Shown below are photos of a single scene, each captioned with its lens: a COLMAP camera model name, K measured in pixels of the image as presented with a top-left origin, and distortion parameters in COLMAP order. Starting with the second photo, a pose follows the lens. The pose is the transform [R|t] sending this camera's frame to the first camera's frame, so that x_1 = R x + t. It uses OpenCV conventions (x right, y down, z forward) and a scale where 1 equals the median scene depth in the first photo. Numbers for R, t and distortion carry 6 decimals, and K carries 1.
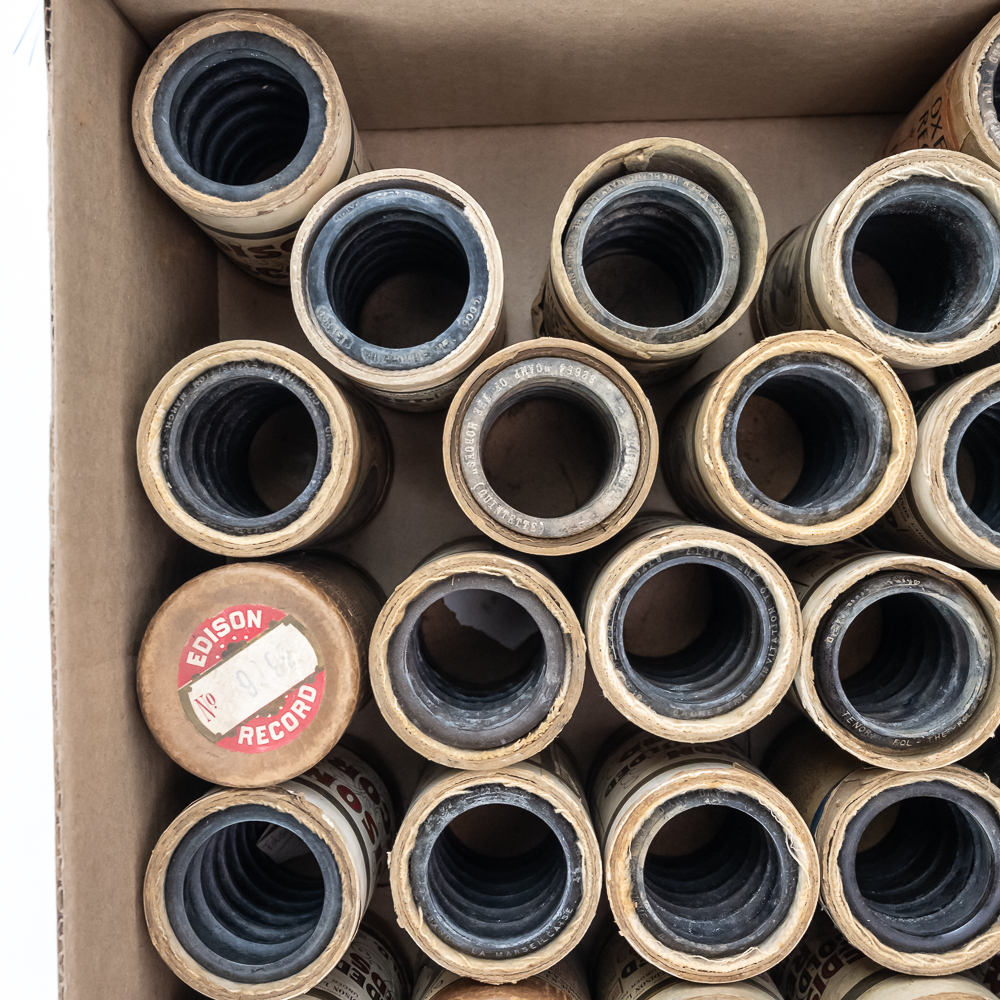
lens RADIAL K [[1237.8, 0, 501.7], [0, 1237.8, 500.2], [0, 0, 1]] dist [0.006041, 0.000000]
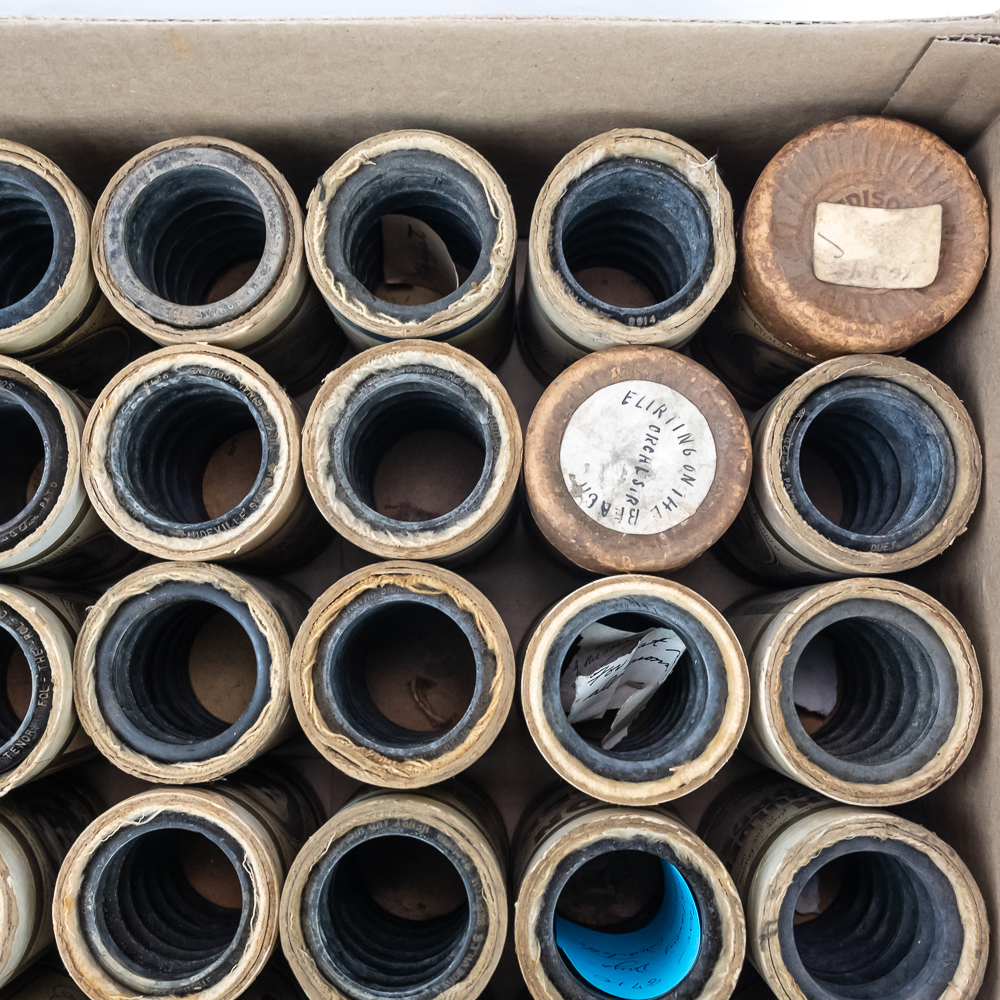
lens RADIAL K [[1237.8, 0, 497.9], [0, 1237.8, 497.6], [0, 0, 1]] dist [0.006041, 0.000000]
pose [[0.039429, -0.992027, 0.119697, 0.376844], [0.999136, 0.040716, 0.008329, 0.535701], [-0.013136, 0.119265, 0.992776, 0.022690]]
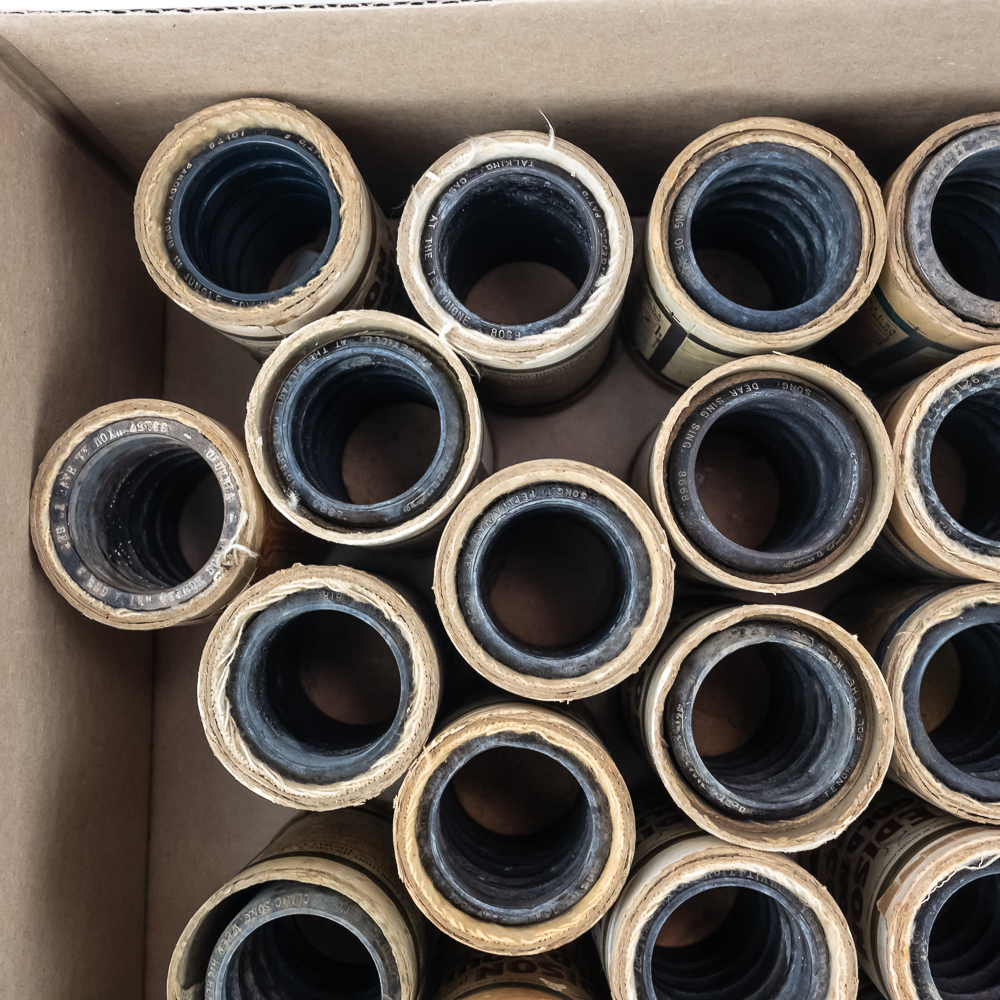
lens RADIAL K [[1237.8, 0, 502.0], [0, 1237.8, 498.8], [0, 0, 1]] dist [0.006041, 0.000000]
pose [[0.038997, -0.996379, 0.075551, 0.413293], [0.999092, 0.037580, -0.020081, -0.049564], [0.017169, 0.076265, 0.996940, 0.098442]]
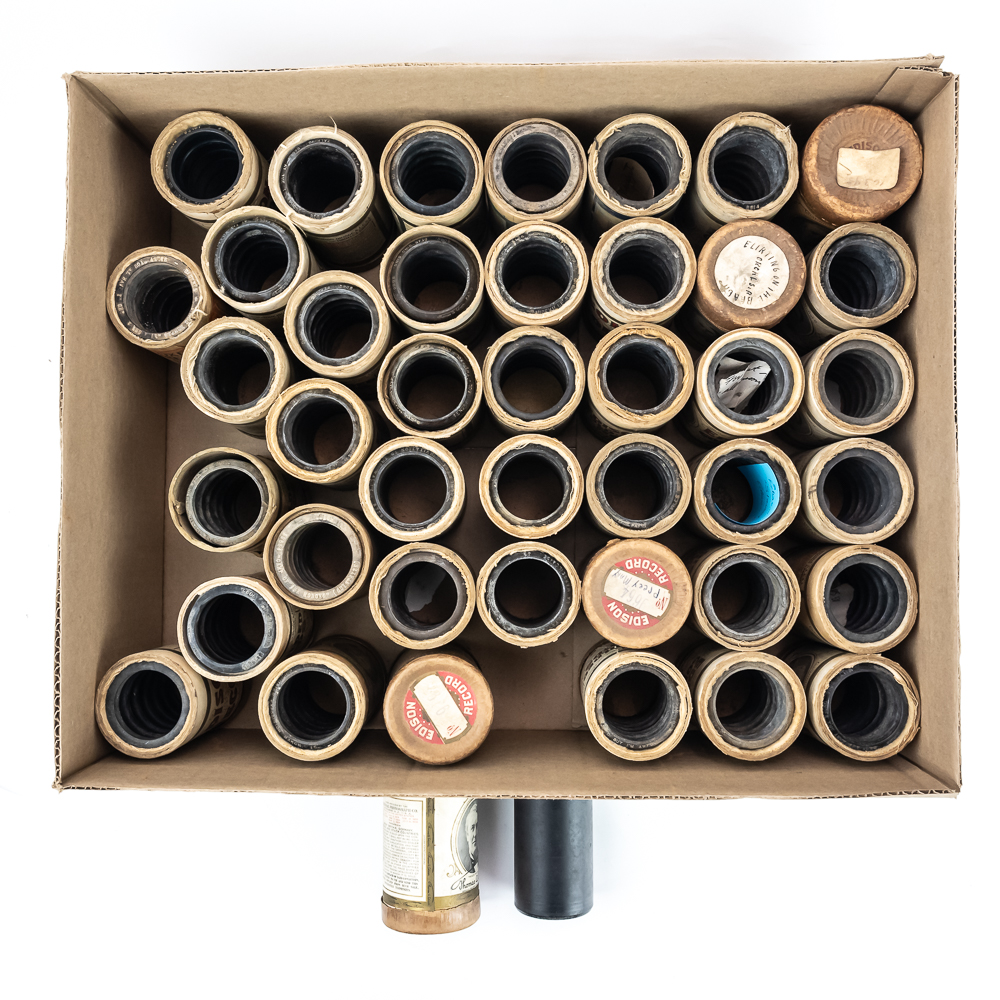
lens RADIAL K [[1050.4, 0, 506.4], [0, 1050.4, 496.5], [0, 0, 1]] dist [0.004106, 0.000000]
pose [[0.035149, -0.998272, 0.047089, 0.066641], [0.999375, 0.034936, -0.005325, 0.271964], [0.003671, 0.047247, 0.998877, -0.726684]]
